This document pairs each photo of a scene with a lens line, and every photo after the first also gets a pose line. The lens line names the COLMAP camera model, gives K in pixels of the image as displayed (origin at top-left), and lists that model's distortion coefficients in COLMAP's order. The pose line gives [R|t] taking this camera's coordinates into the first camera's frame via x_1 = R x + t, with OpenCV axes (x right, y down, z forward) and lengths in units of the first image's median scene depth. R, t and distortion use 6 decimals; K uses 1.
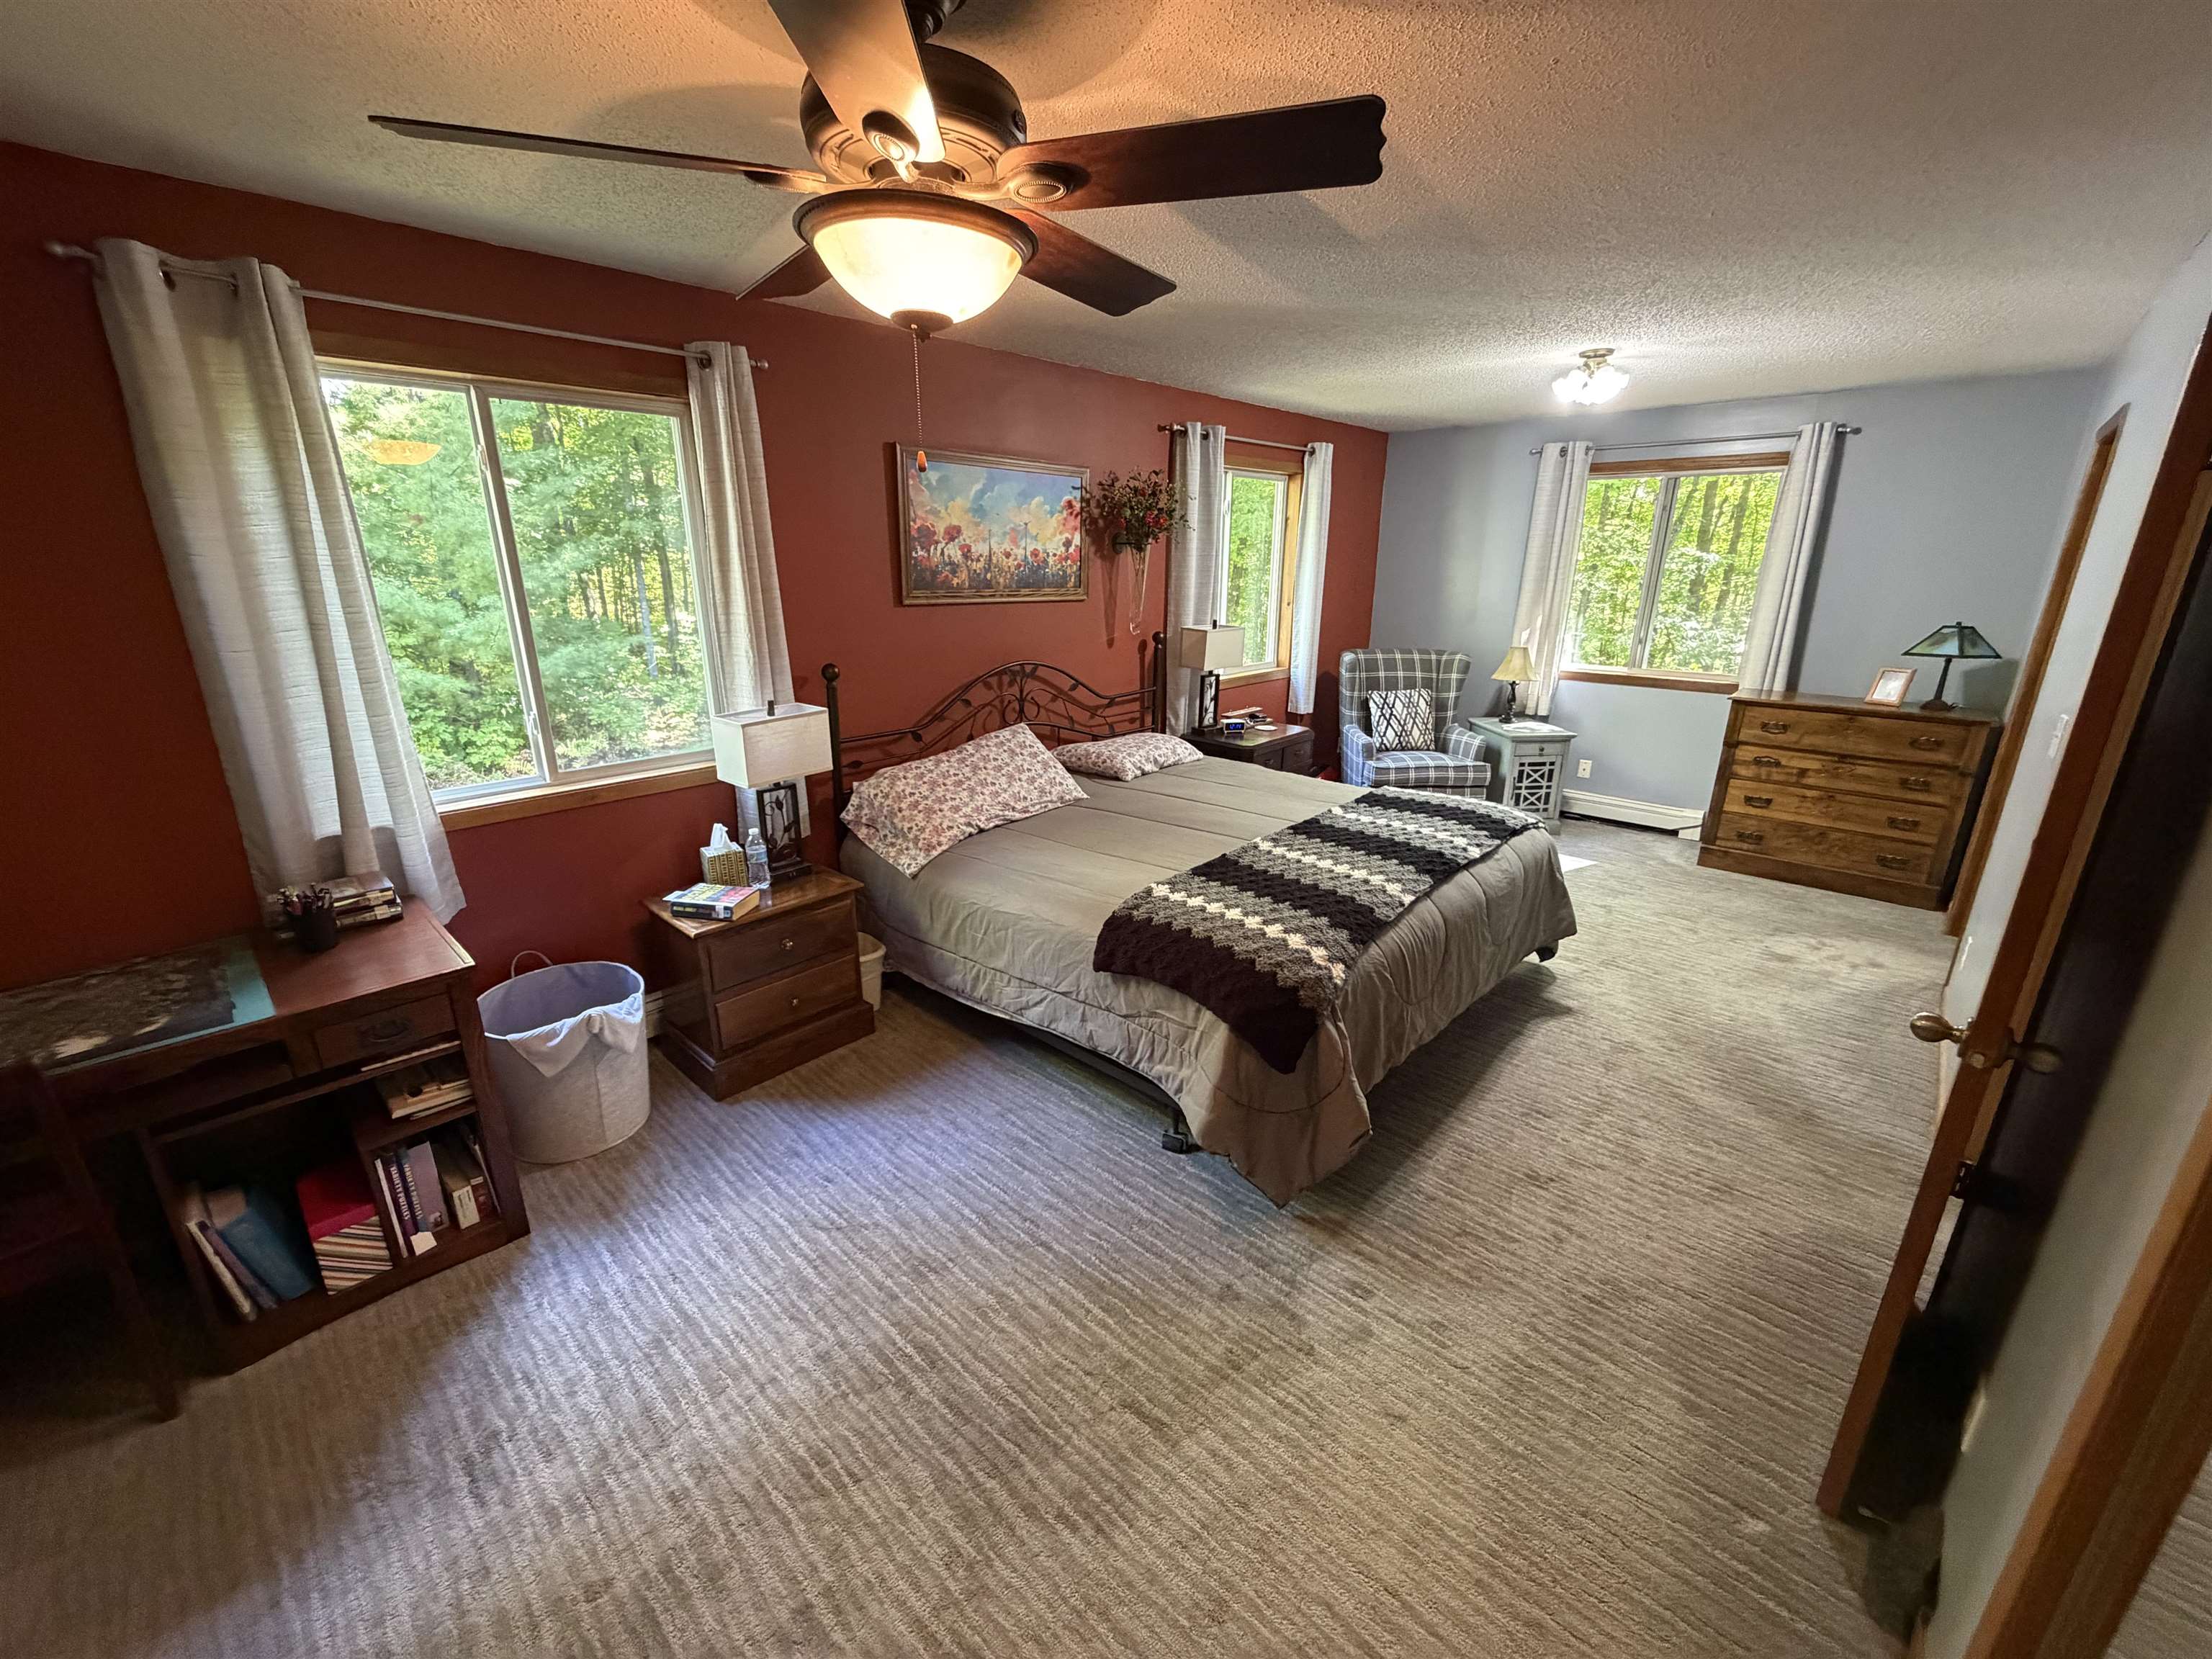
lens RADIAL K [[881.8, 0, 1095.6], [0, 881.8, 827.2], [0, 0, 1]] dist [-0.002106, -0.000177]
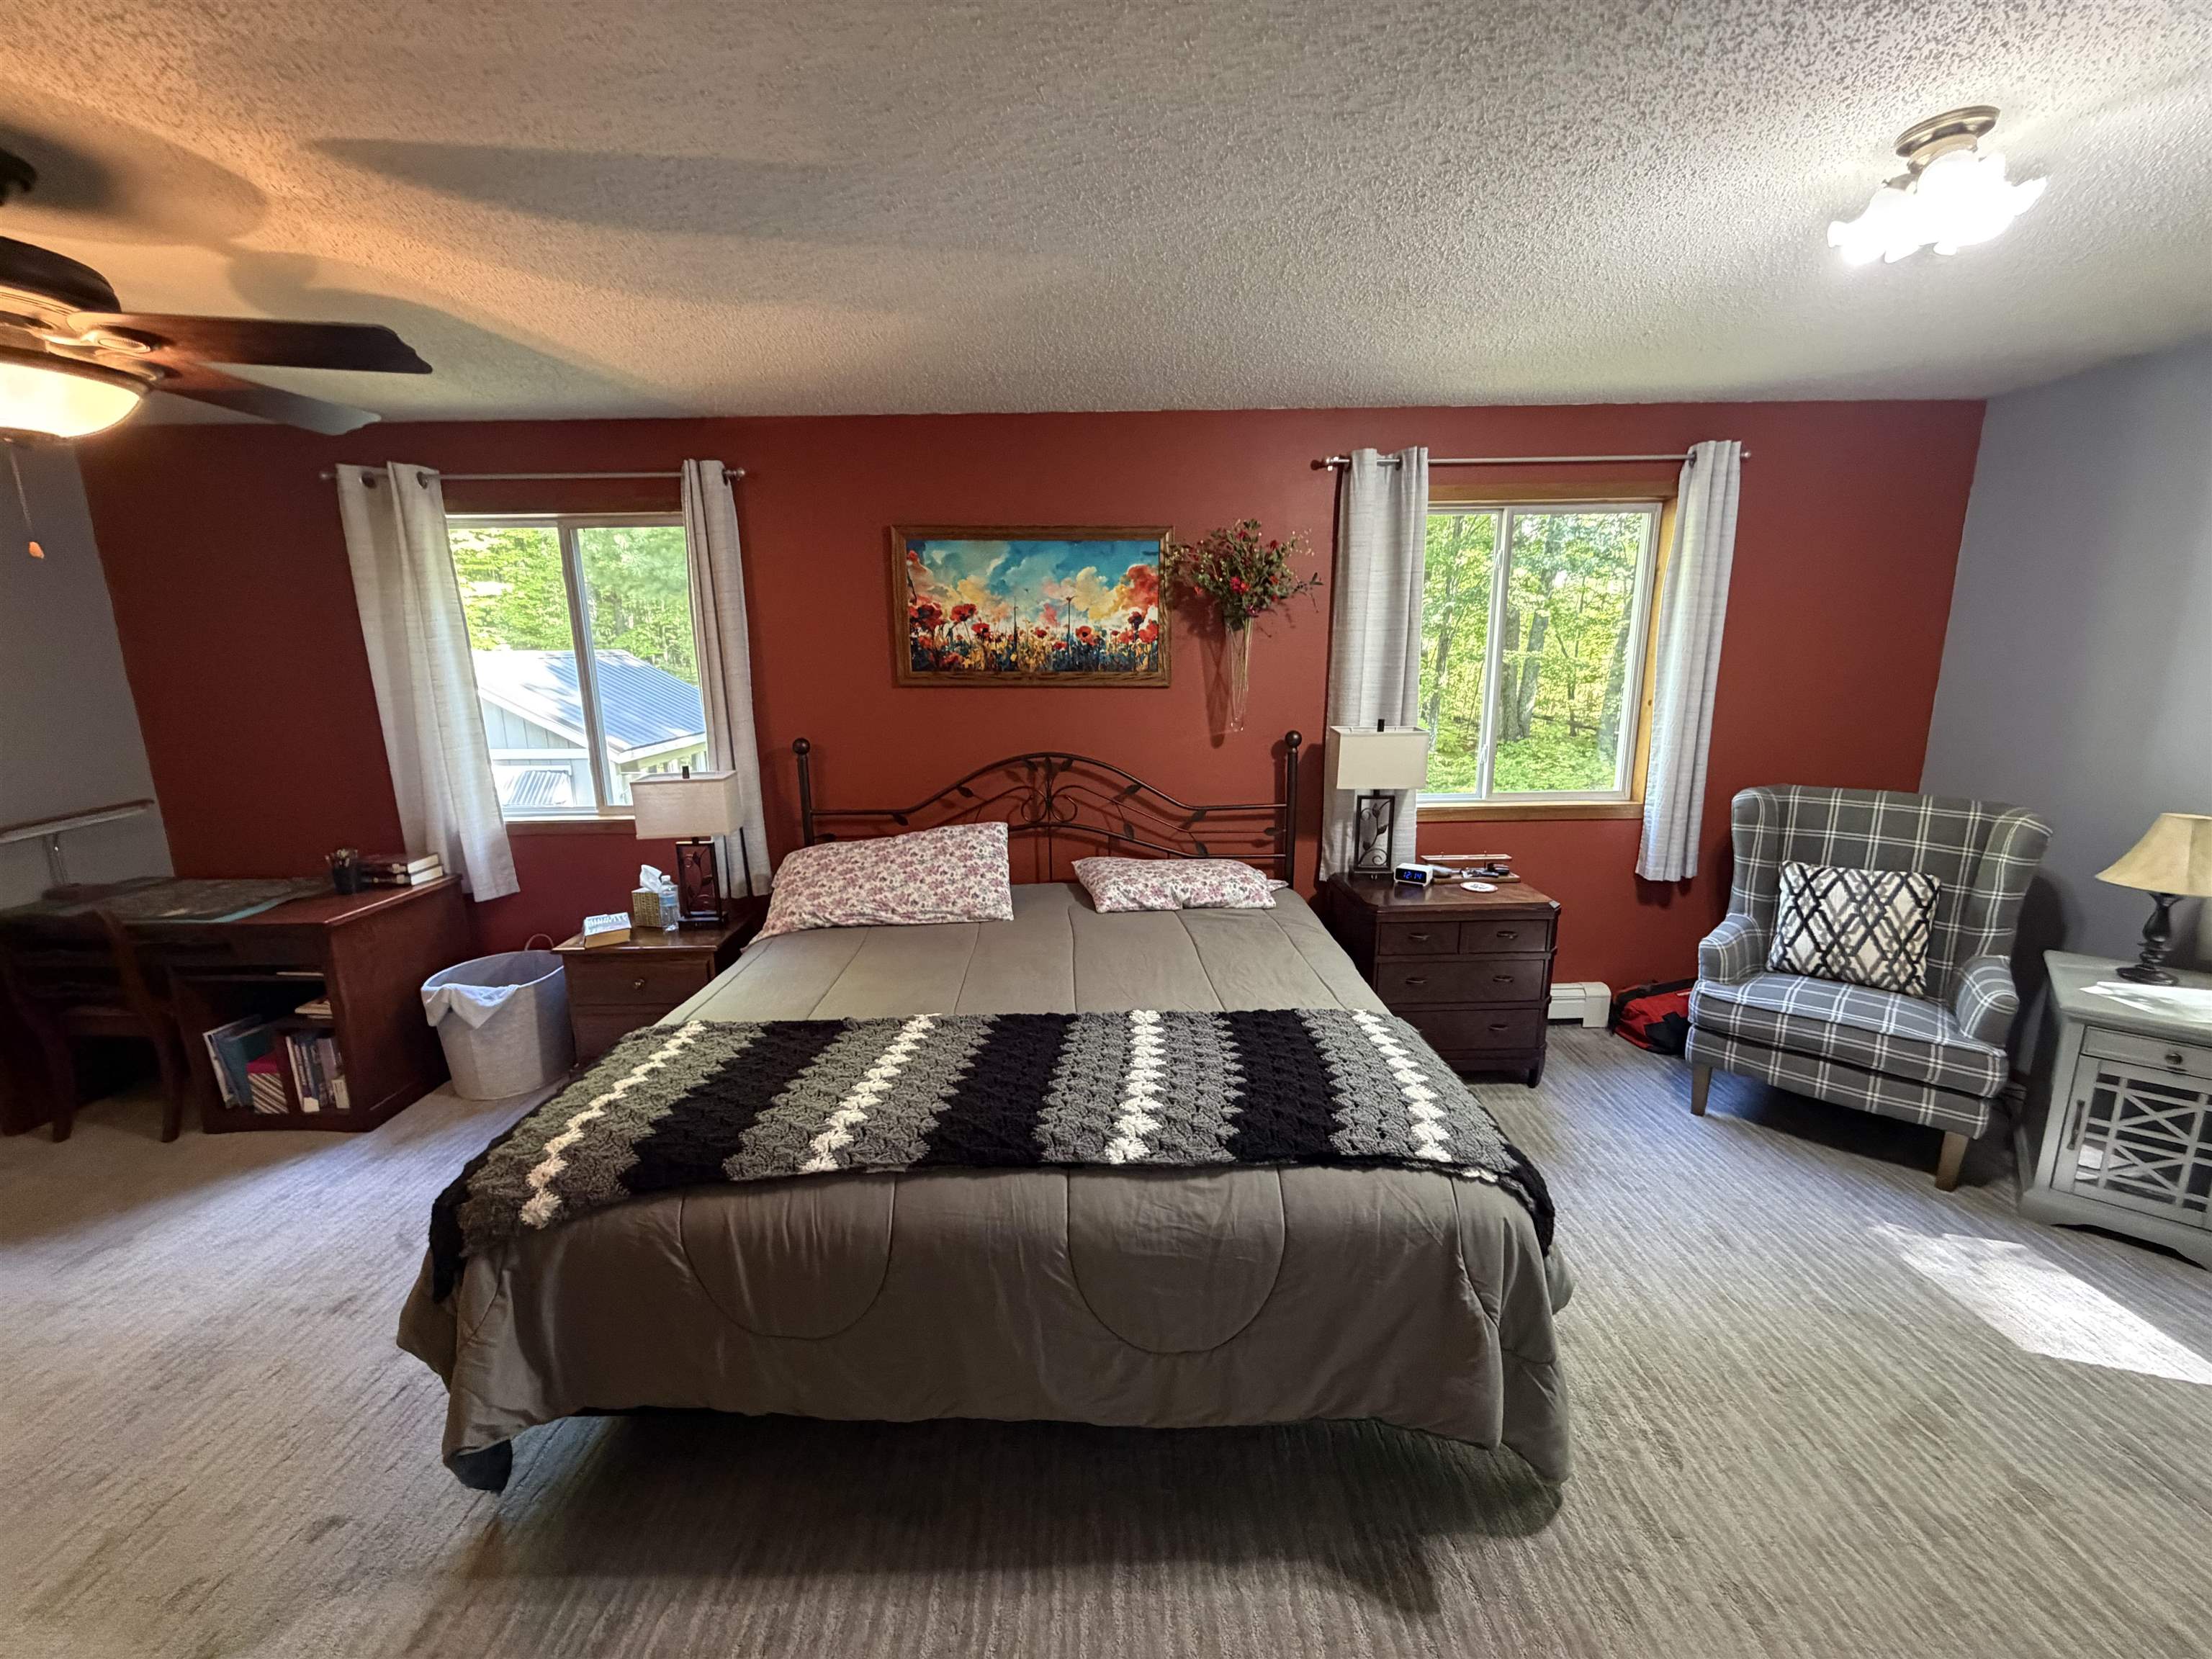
lens RADIAL K [[881.8, 0, 1095.6], [0, 881.8, 827.2], [0, 0, 1]] dist [-0.002106, -0.000177]
pose [[0.686454, 0.134572, -0.714612, 0.622831], [-0.201429, 0.979461, -0.009045, -0.126730], [0.698718, 0.150153, 0.699462, 0.466297]]
